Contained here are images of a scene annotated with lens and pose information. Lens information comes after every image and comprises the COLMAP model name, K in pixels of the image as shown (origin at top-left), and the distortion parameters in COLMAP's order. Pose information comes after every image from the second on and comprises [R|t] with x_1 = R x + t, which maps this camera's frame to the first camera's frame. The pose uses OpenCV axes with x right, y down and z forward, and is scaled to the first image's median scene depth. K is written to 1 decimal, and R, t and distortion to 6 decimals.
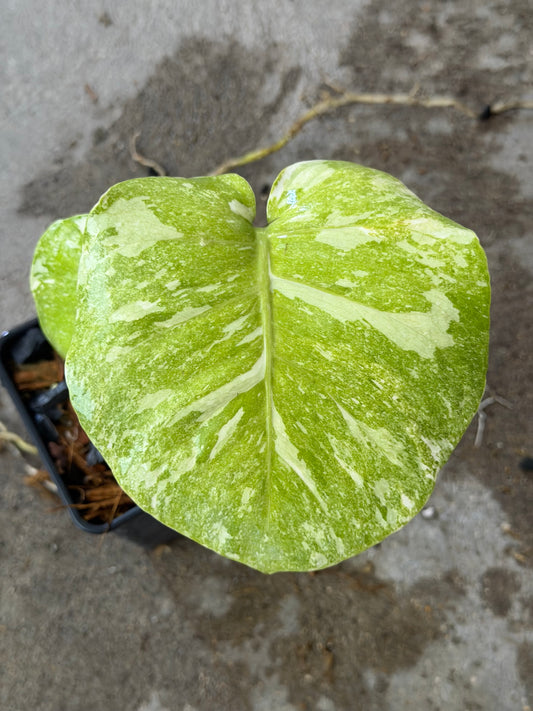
lens RADIAL K [[1048.8, 0, 268.4], [0, 1048.8, 354.2], [0, 0, 1]] dist [0.087652, -0.062474]
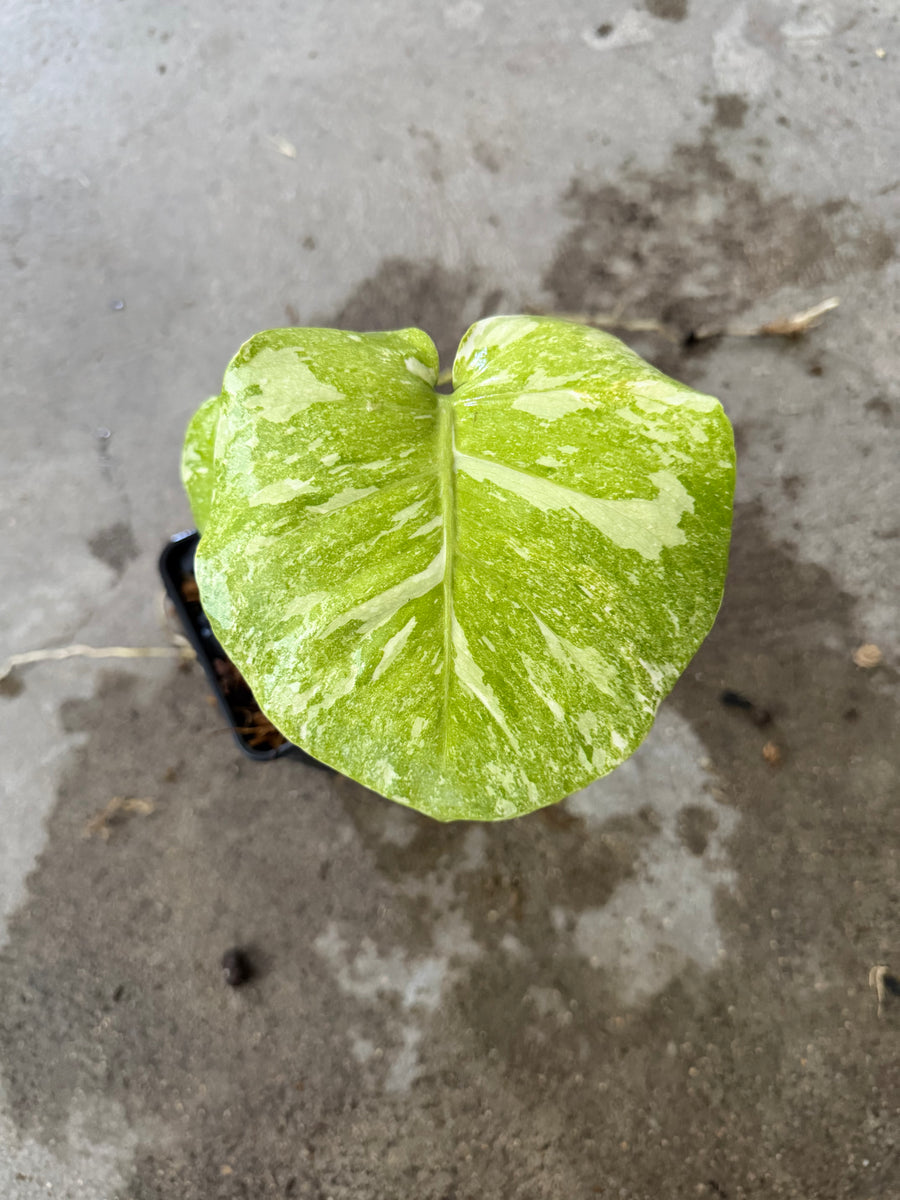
lens RADIAL K [[889.7, 0, 447.3], [0, 889.7, 603.4], [0, 0, 1]] dist [-0.005441, -0.003687]
pose [[0.999329, 0.025230, -0.026566, 0.017341], [-0.025075, 0.999667, 0.006163, 0.035623], [0.026713, -0.005493, 0.999628, 0.325782]]
